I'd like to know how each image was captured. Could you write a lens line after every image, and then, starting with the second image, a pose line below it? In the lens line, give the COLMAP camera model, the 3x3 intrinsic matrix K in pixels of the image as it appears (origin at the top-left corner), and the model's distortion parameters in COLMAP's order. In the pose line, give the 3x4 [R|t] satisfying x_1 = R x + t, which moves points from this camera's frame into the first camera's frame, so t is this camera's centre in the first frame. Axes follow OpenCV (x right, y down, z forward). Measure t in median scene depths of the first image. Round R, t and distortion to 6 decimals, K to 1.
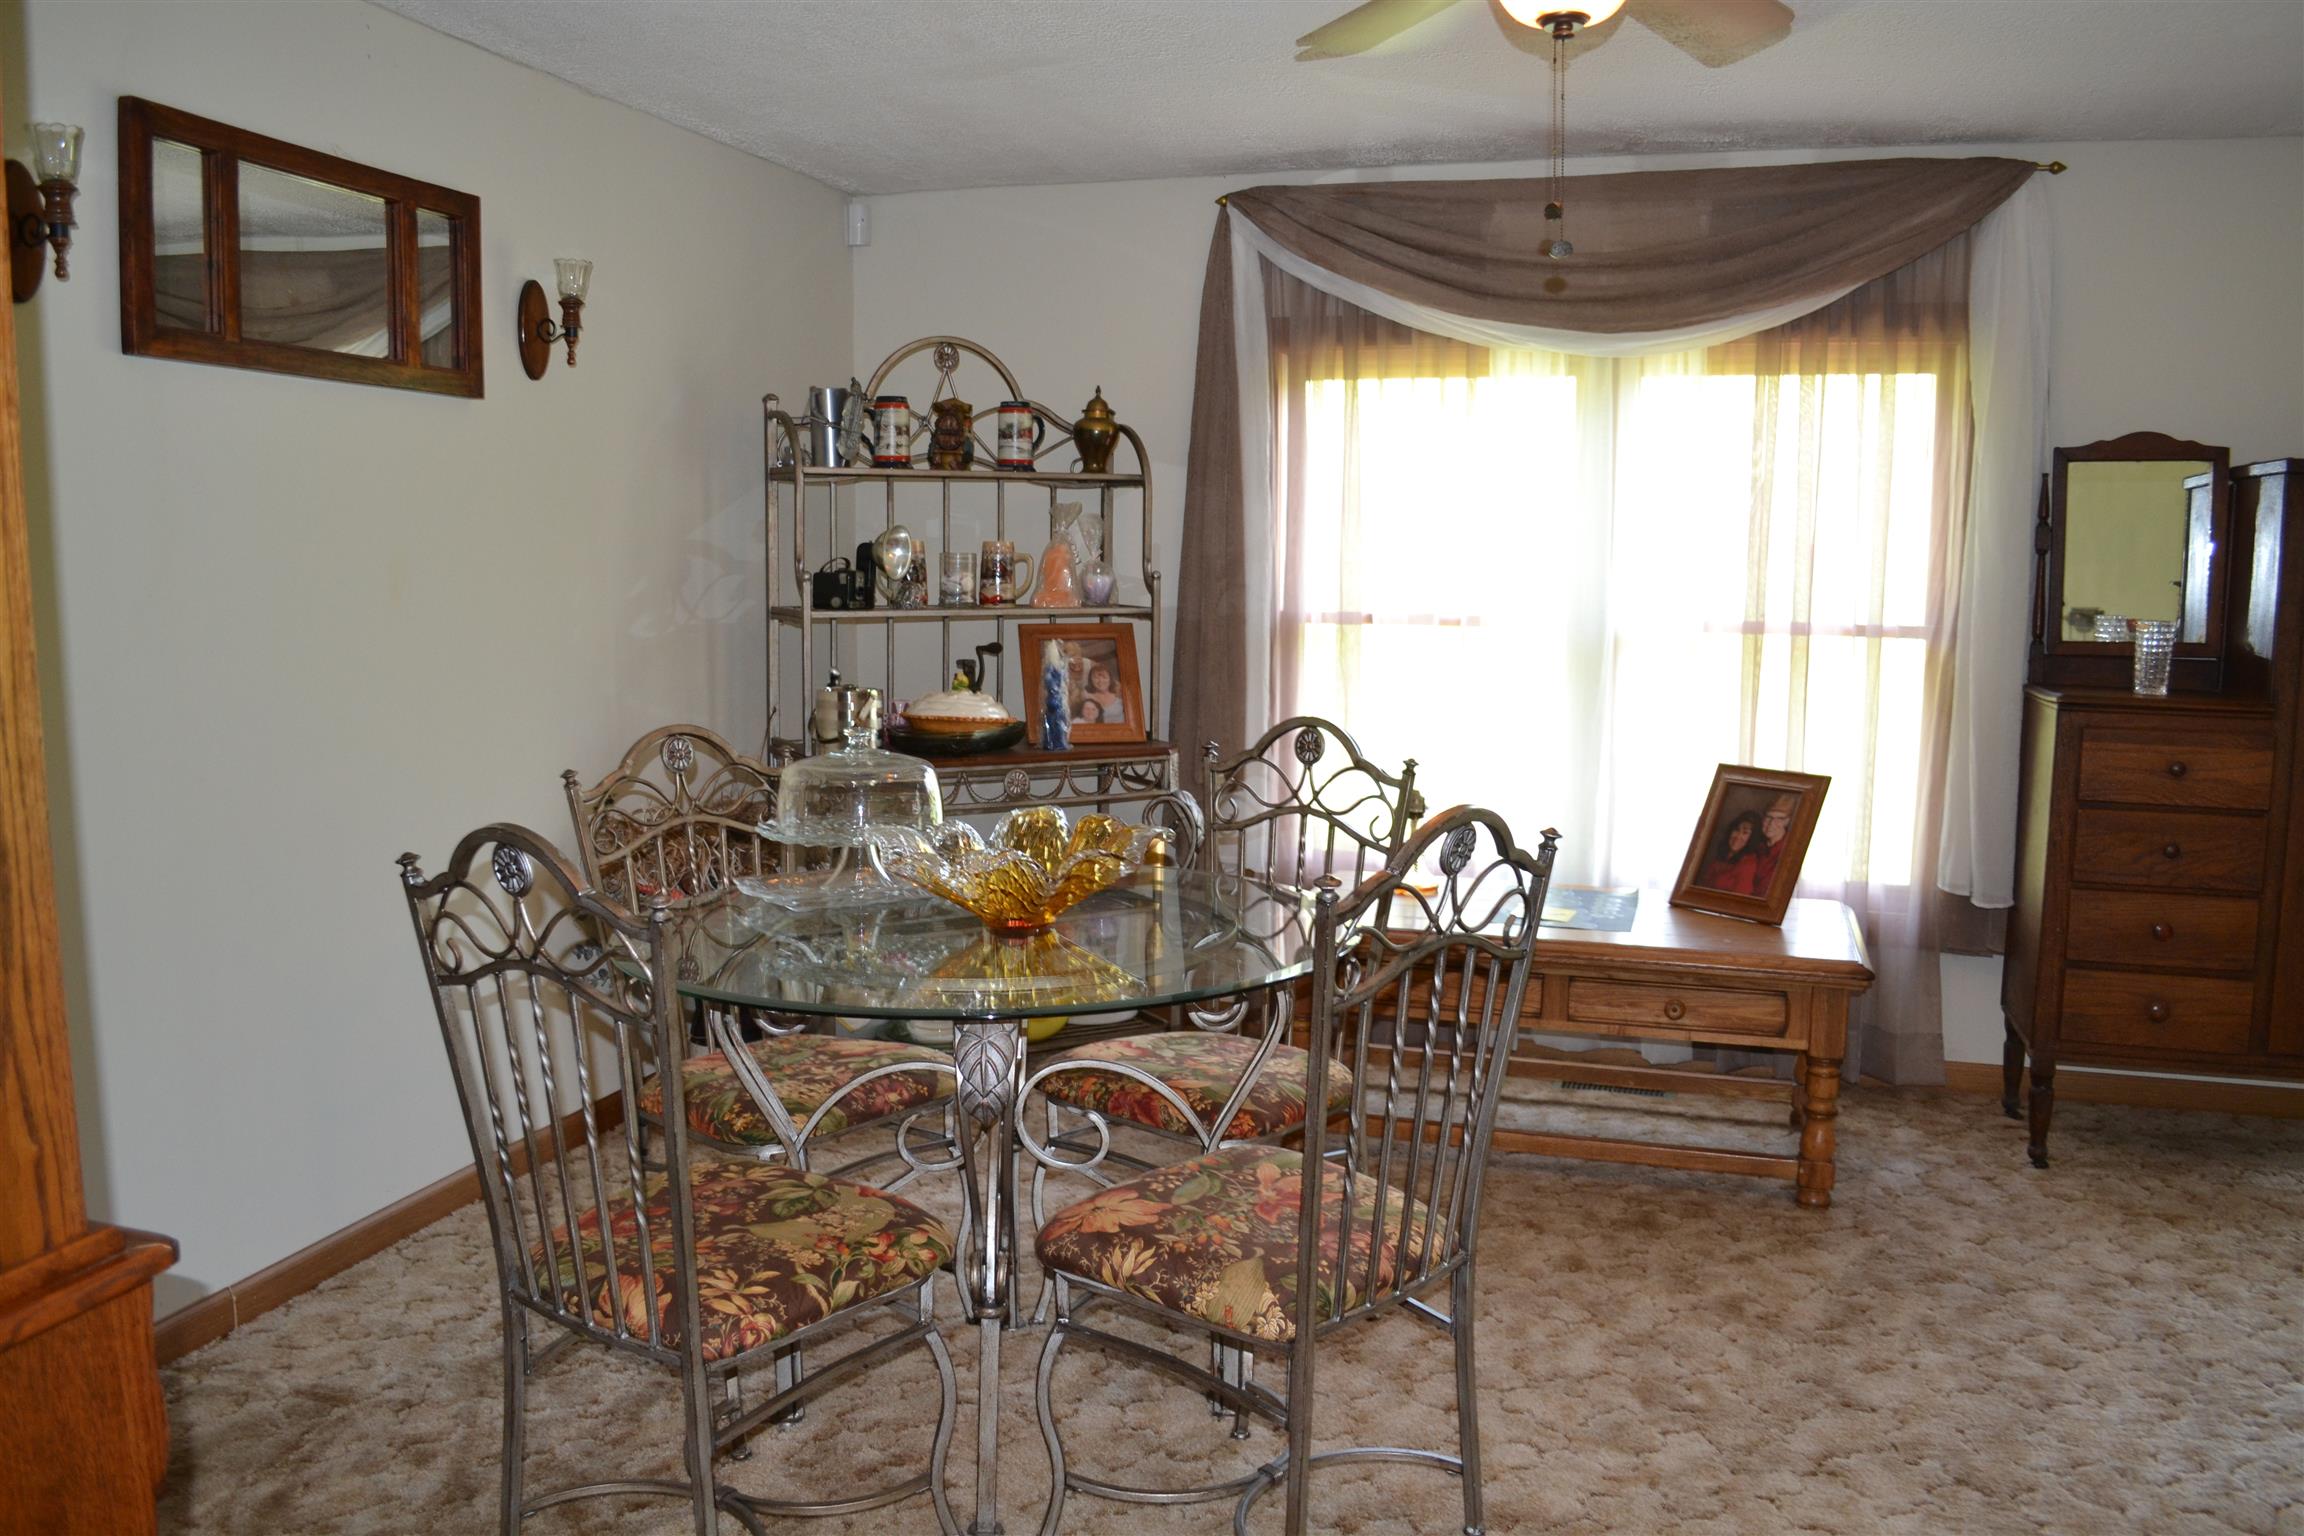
lens RADIAL K [[1844.8, 0, 1152.0], [0, 1844.8, 768.0], [0, 0, 1]] dist [0.005849, 0.001705]
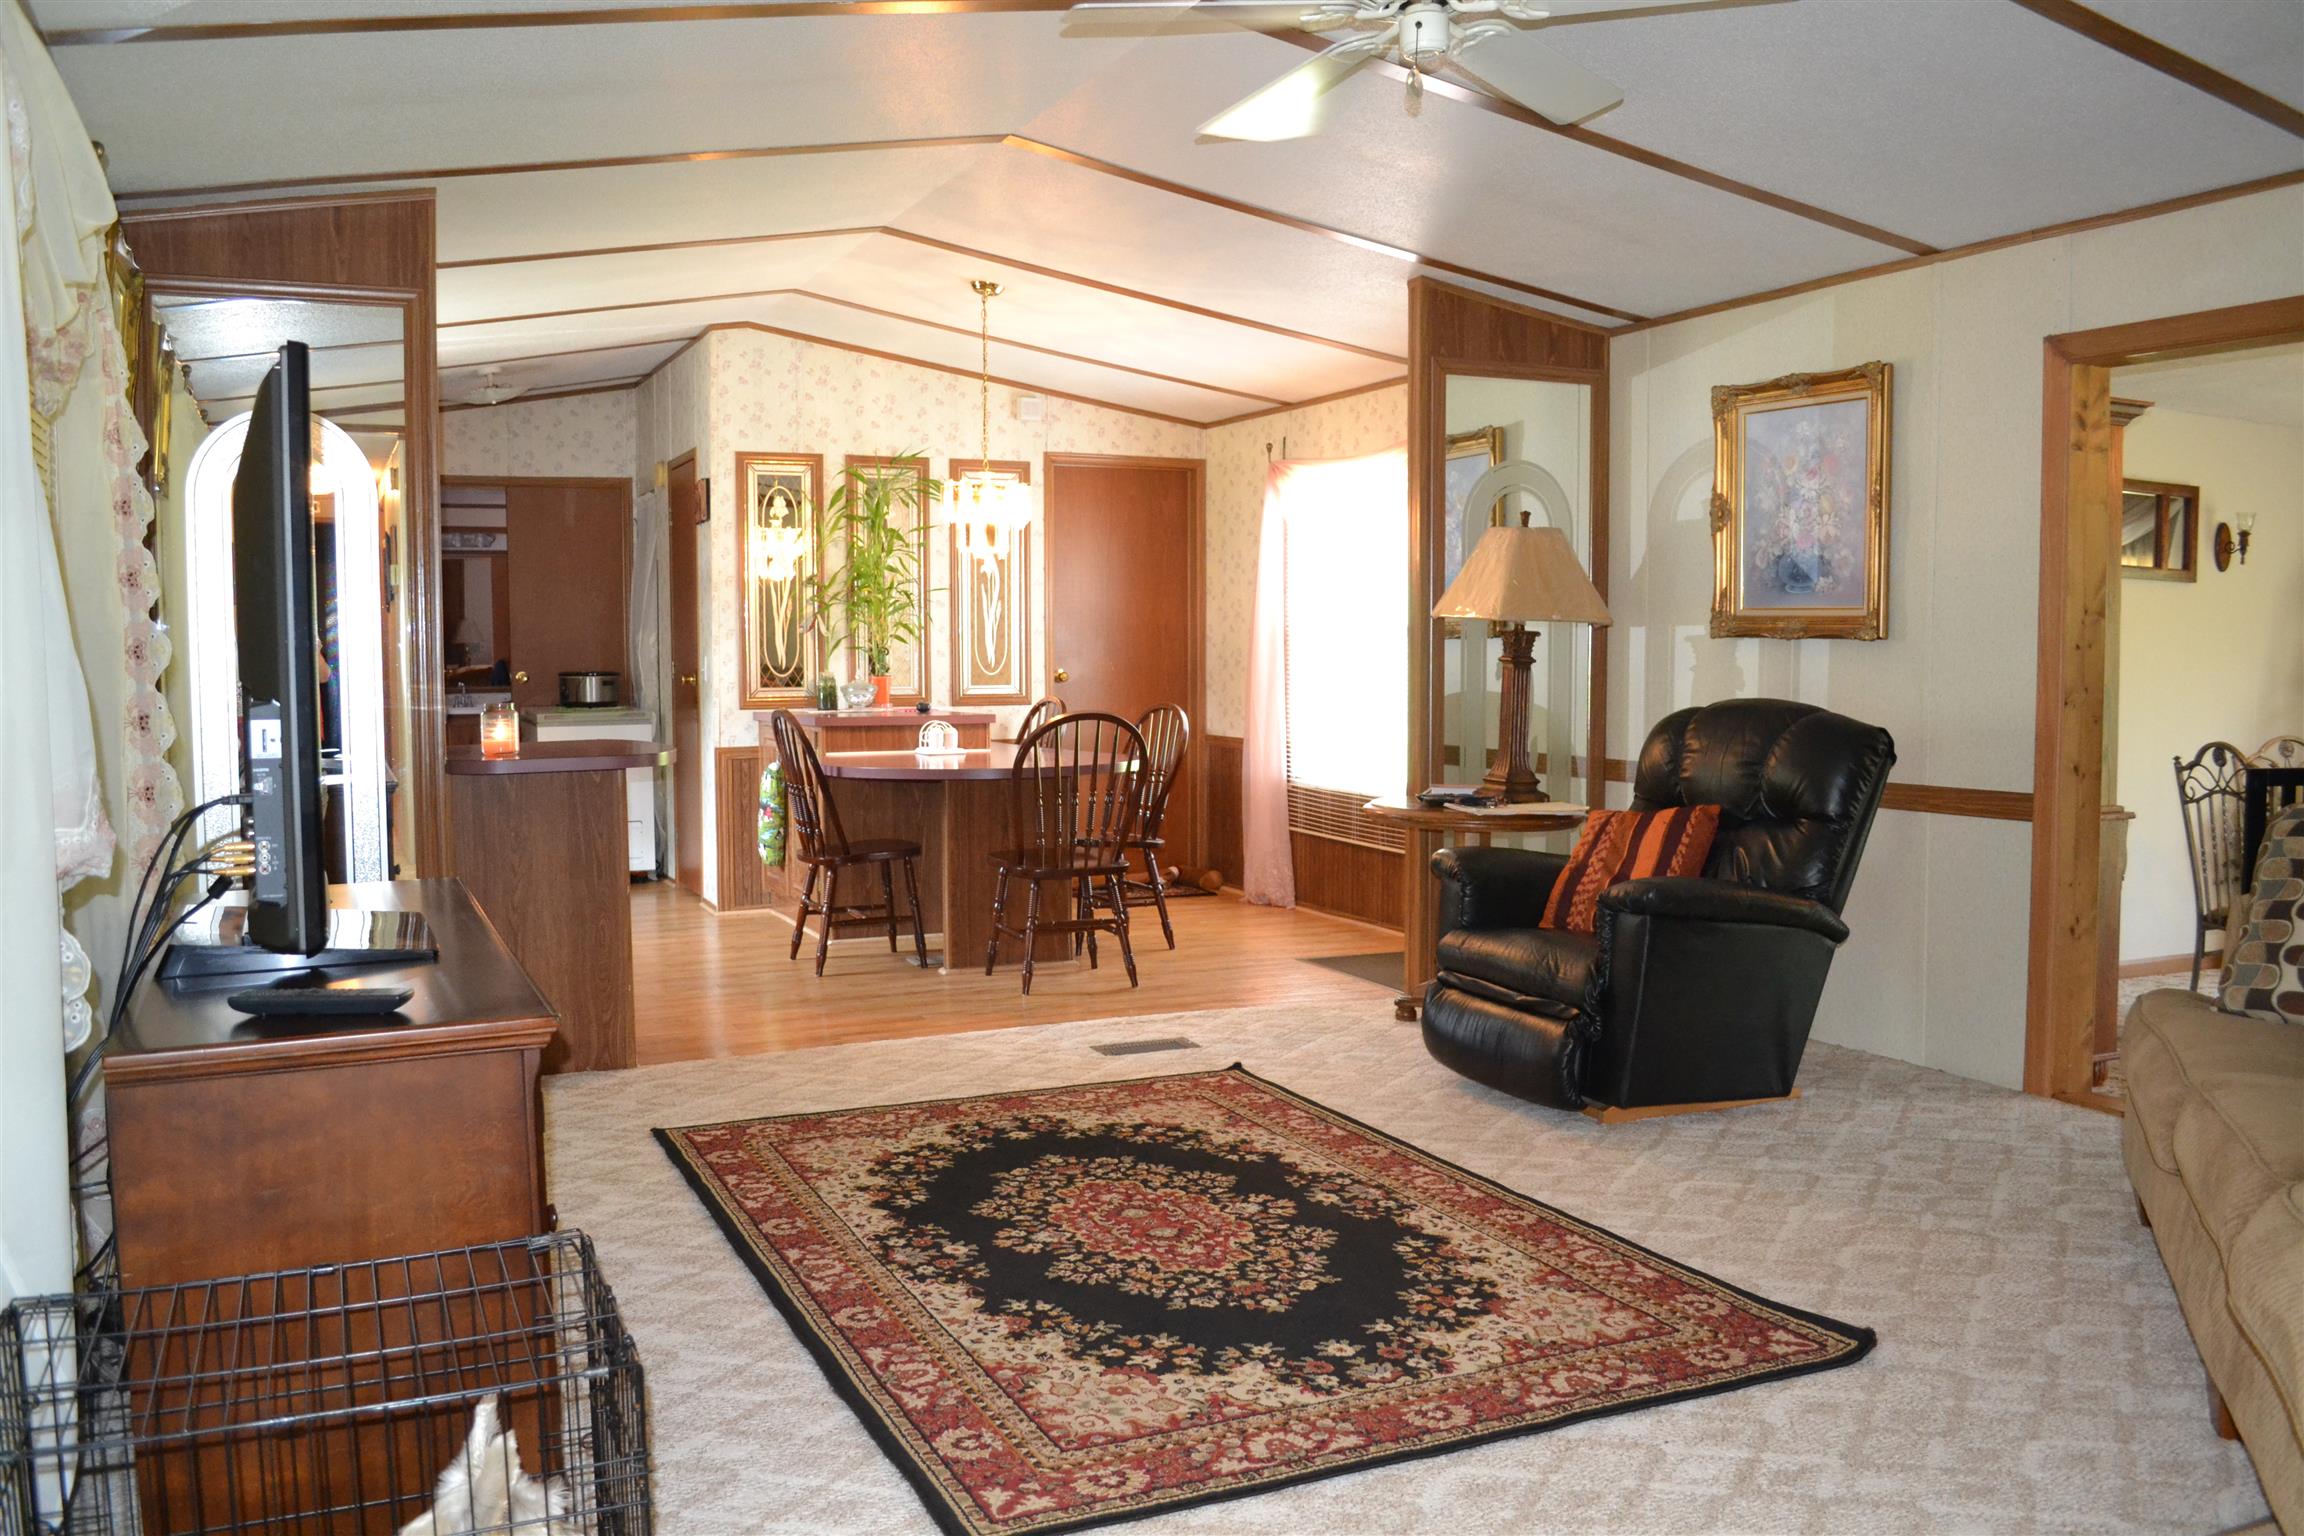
lens RADIAL K [[1844.8, 0, 1152.0], [0, 1844.8, 768.0], [0, 0, 1]] dist [0.005849, 0.001705]
pose [[0.687139, 0.037466, -0.725560, 0.386527], [-0.078514, 0.996650, -0.022892, 0.165393], [0.722271, 0.072697, 0.687778, -1.394189]]
